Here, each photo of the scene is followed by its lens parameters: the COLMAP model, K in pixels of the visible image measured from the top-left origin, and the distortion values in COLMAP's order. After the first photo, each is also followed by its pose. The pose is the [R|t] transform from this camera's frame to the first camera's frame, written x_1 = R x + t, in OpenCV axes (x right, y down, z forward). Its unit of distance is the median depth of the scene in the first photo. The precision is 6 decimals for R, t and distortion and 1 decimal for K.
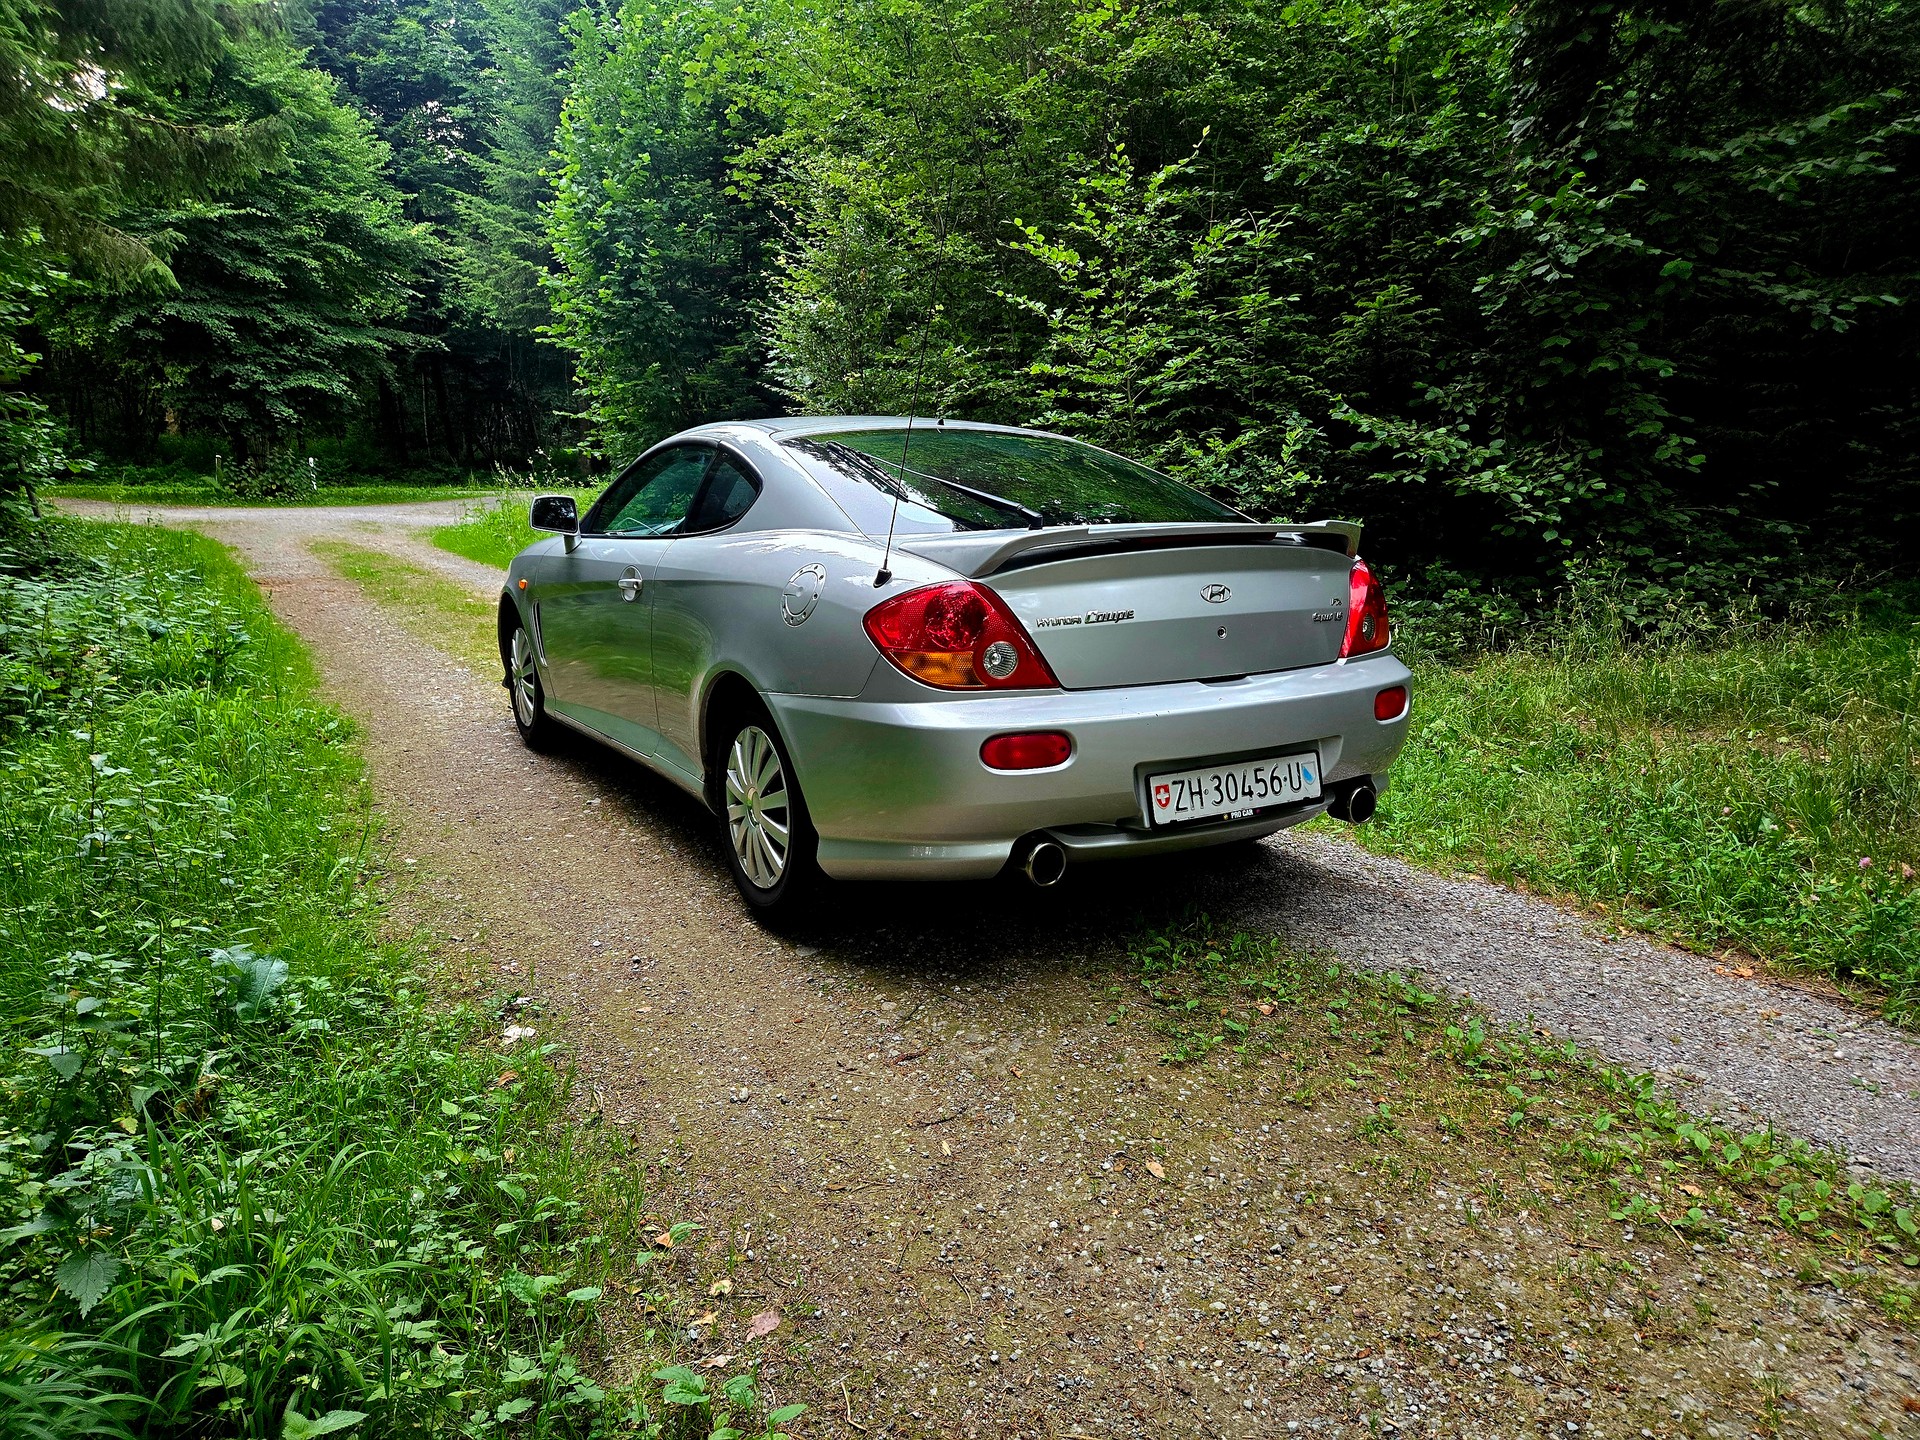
lens RADIAL K [[1272.4, 0, 946.9], [0, 1272.4, 716.4], [0, 0, 1]] dist [0.064081, -0.052672]
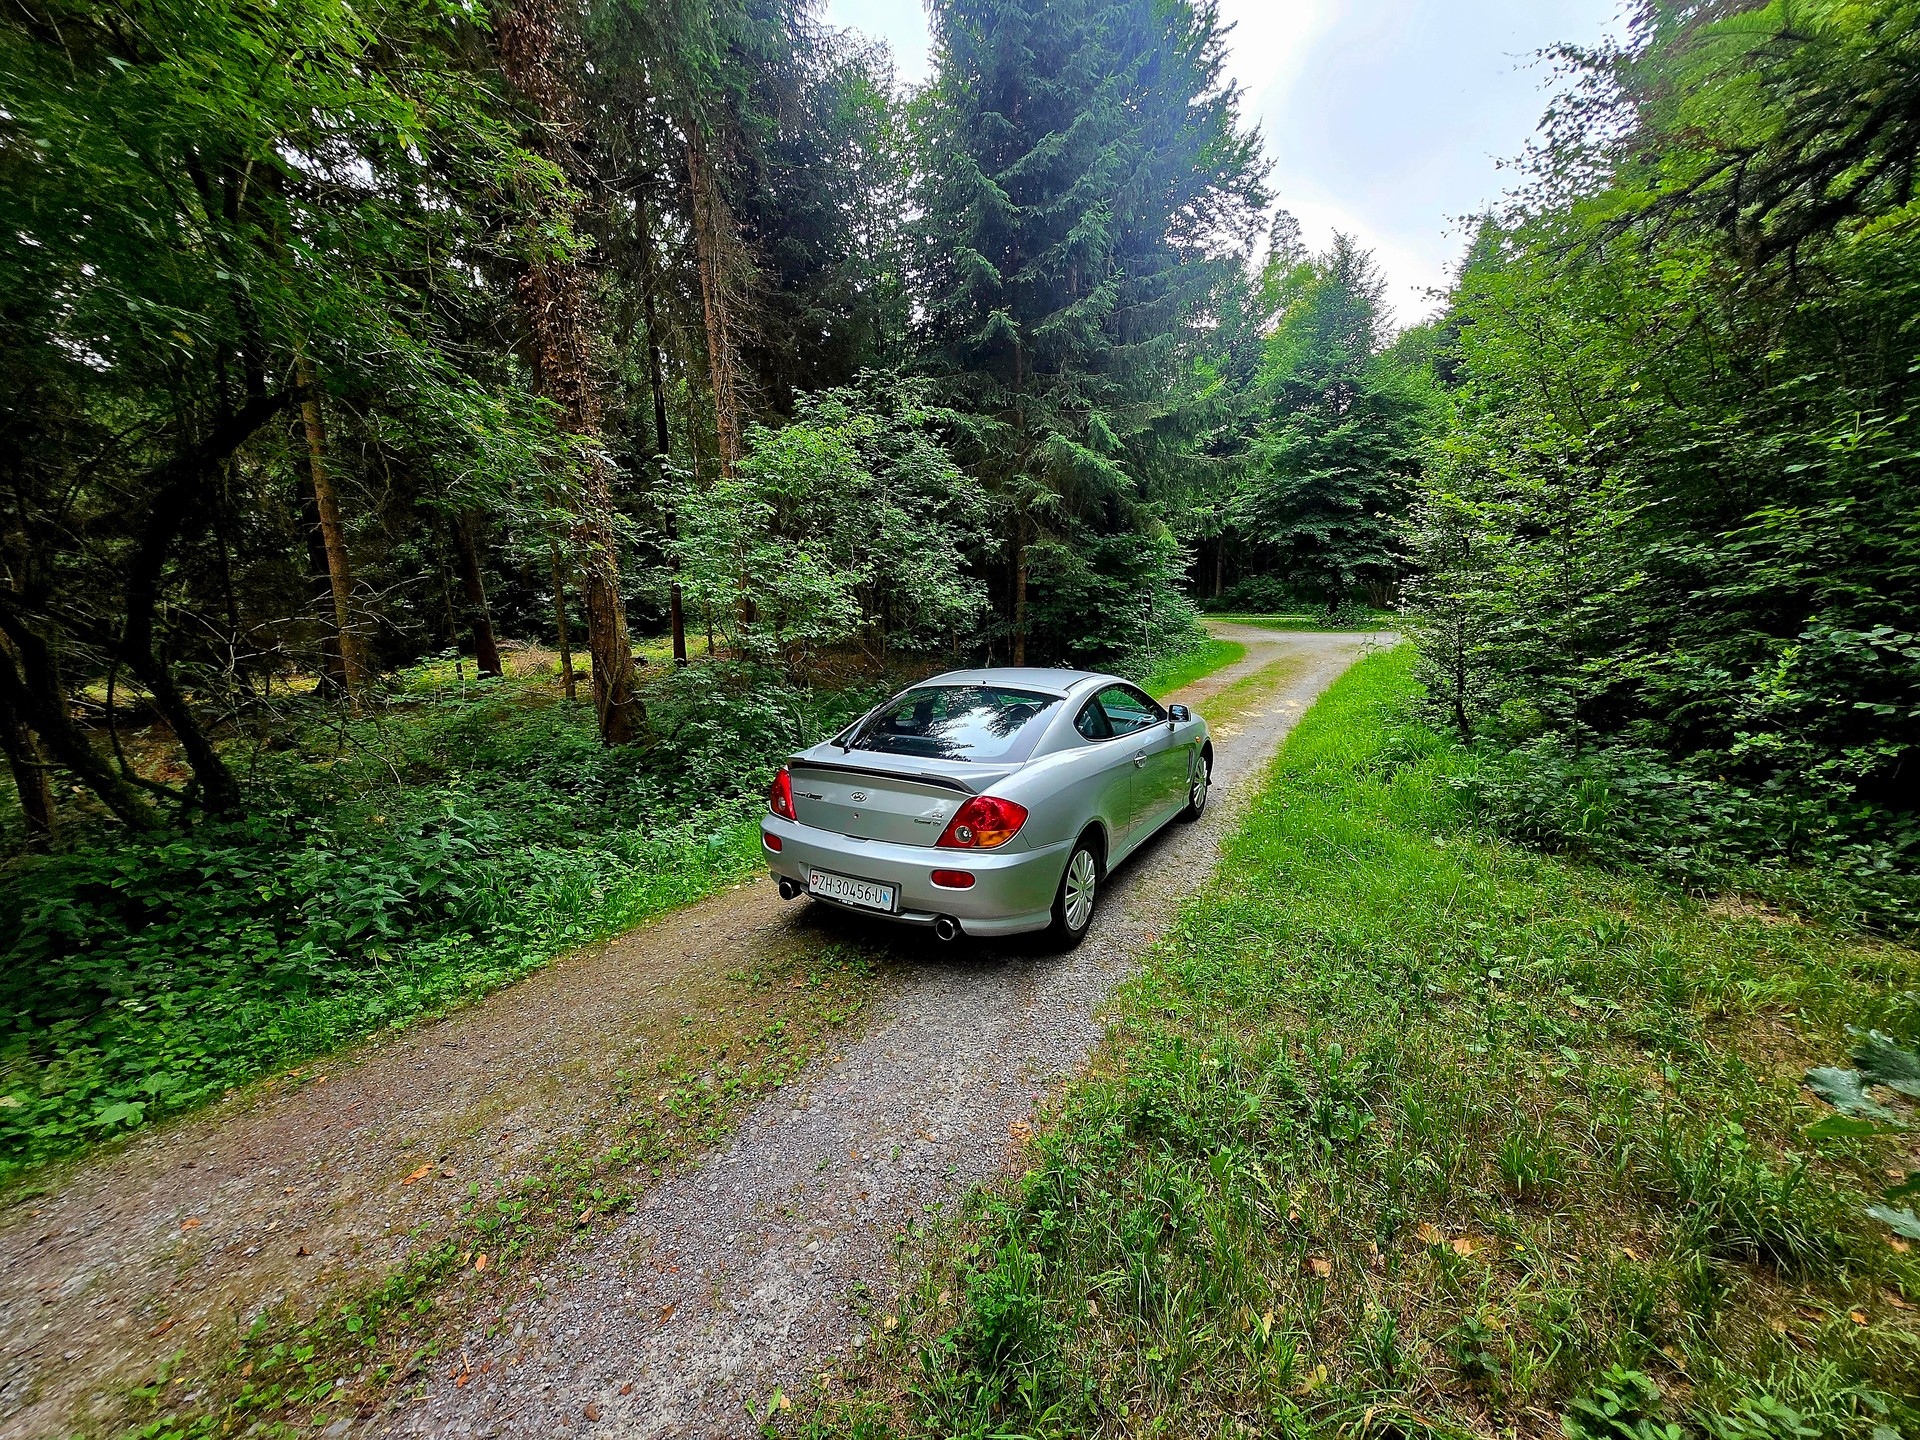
lens RADIAL K [[761.5, 0, 973.0], [0, 761.5, 718.4], [0, 0, 1]] dist [-0.000882, 0.000556]
pose [[0.475747, 0.127370, -0.870311, 0.522513], [-0.145379, 0.987238, 0.065012, -0.119957], [0.867485, 0.095595, 0.488192, 0.186945]]
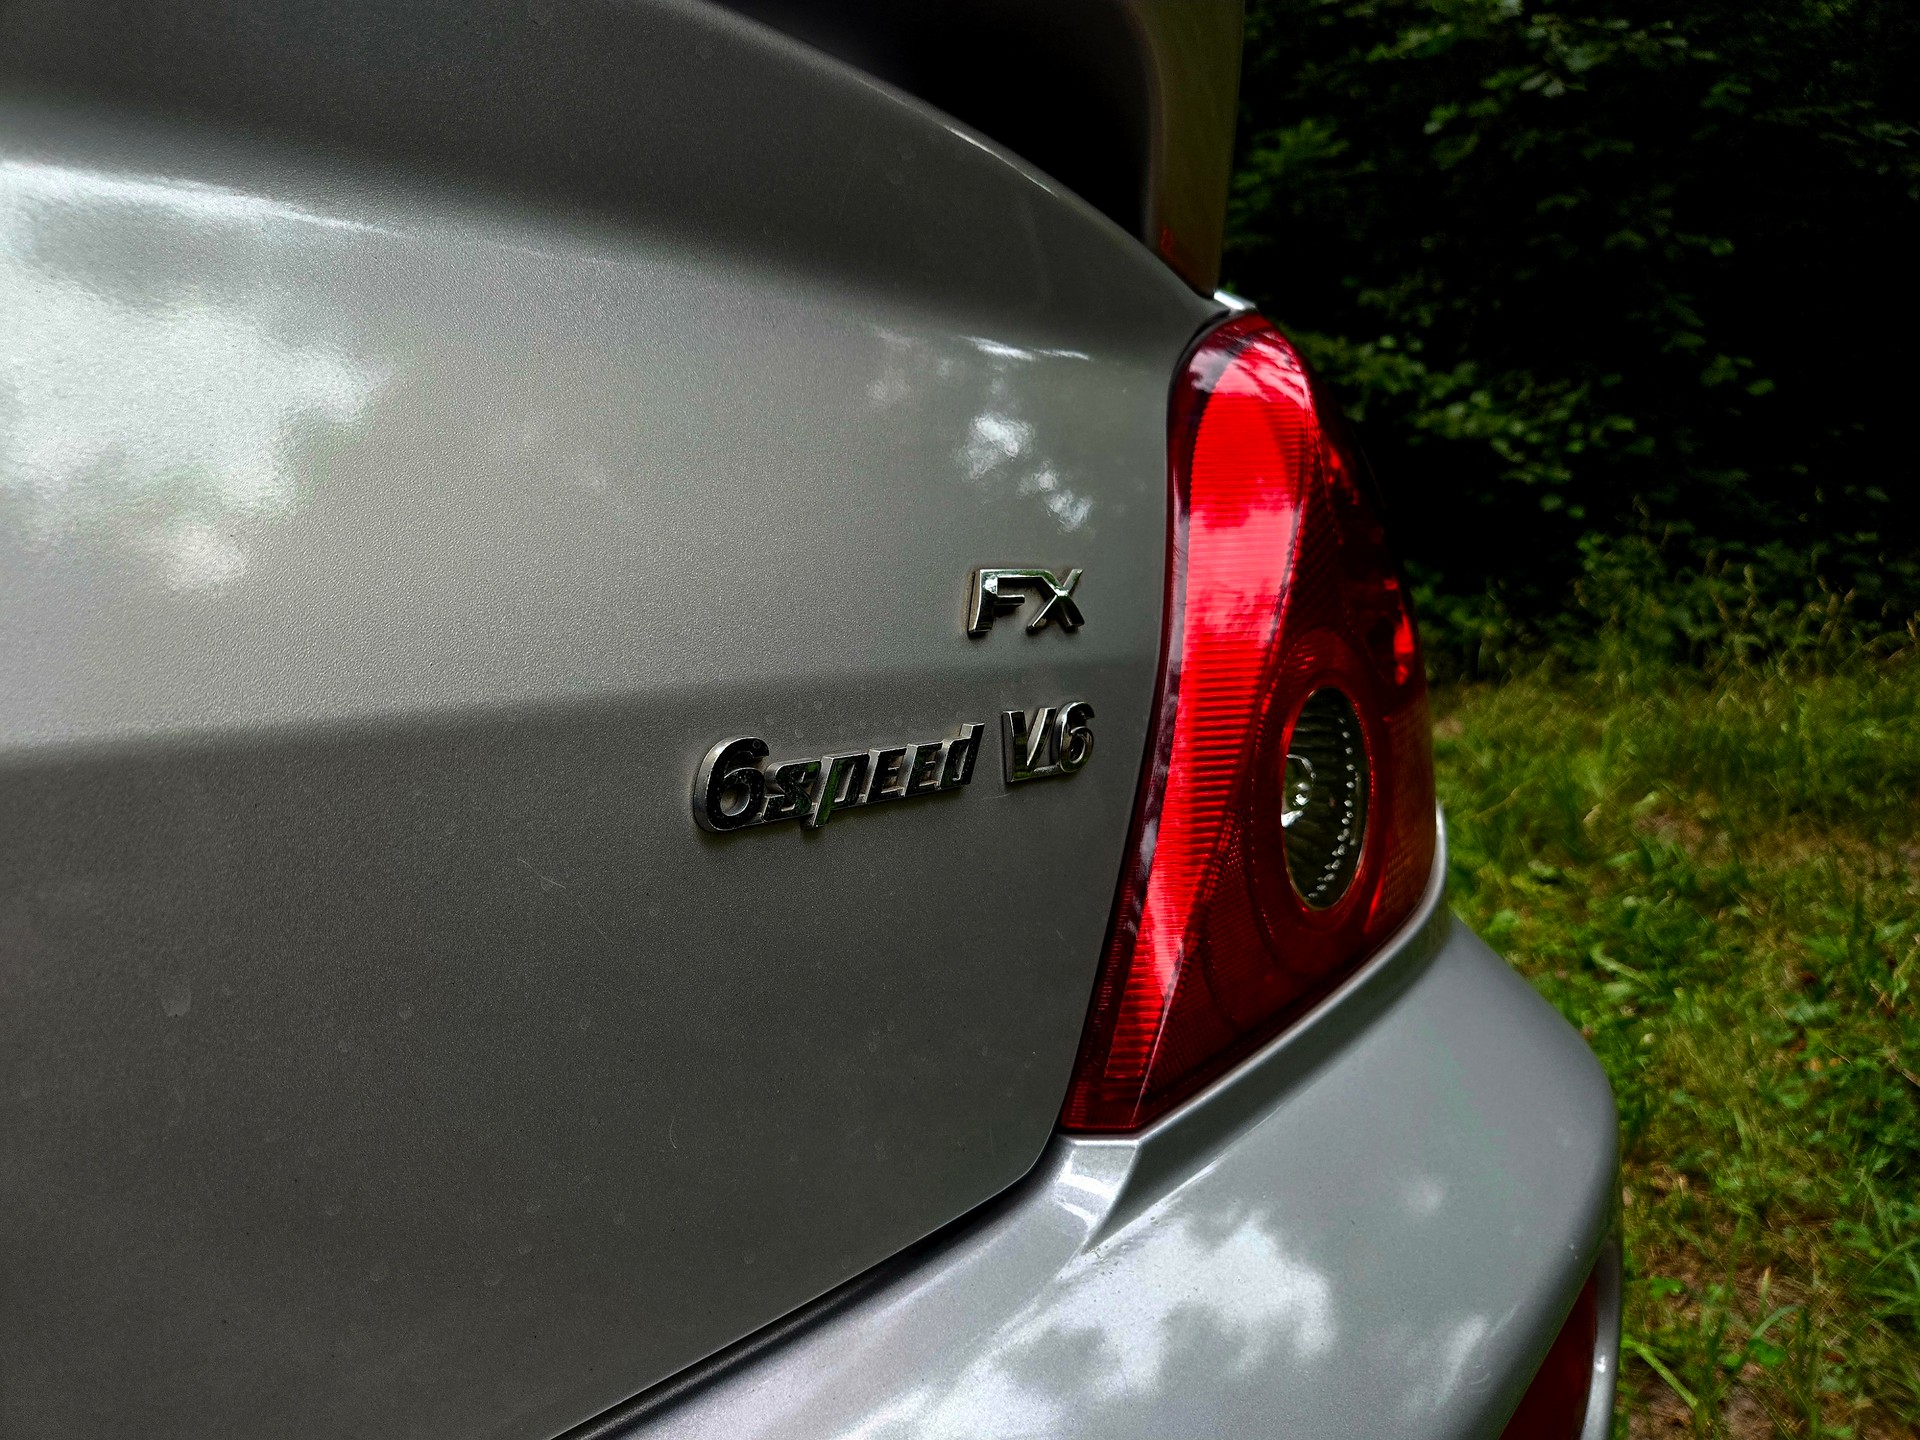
lens RADIAL K [[1272.4, 0, 968.4], [0, 1272.4, 704.6], [0, 0, 1]] dist [0.064081, -0.052672]
pose [[0.996626, -0.019006, 0.079844, 0.118393], [0.020316, 0.999671, -0.015633, -0.033711], [-0.079521, 0.017202, 0.996685, 0.370159]]
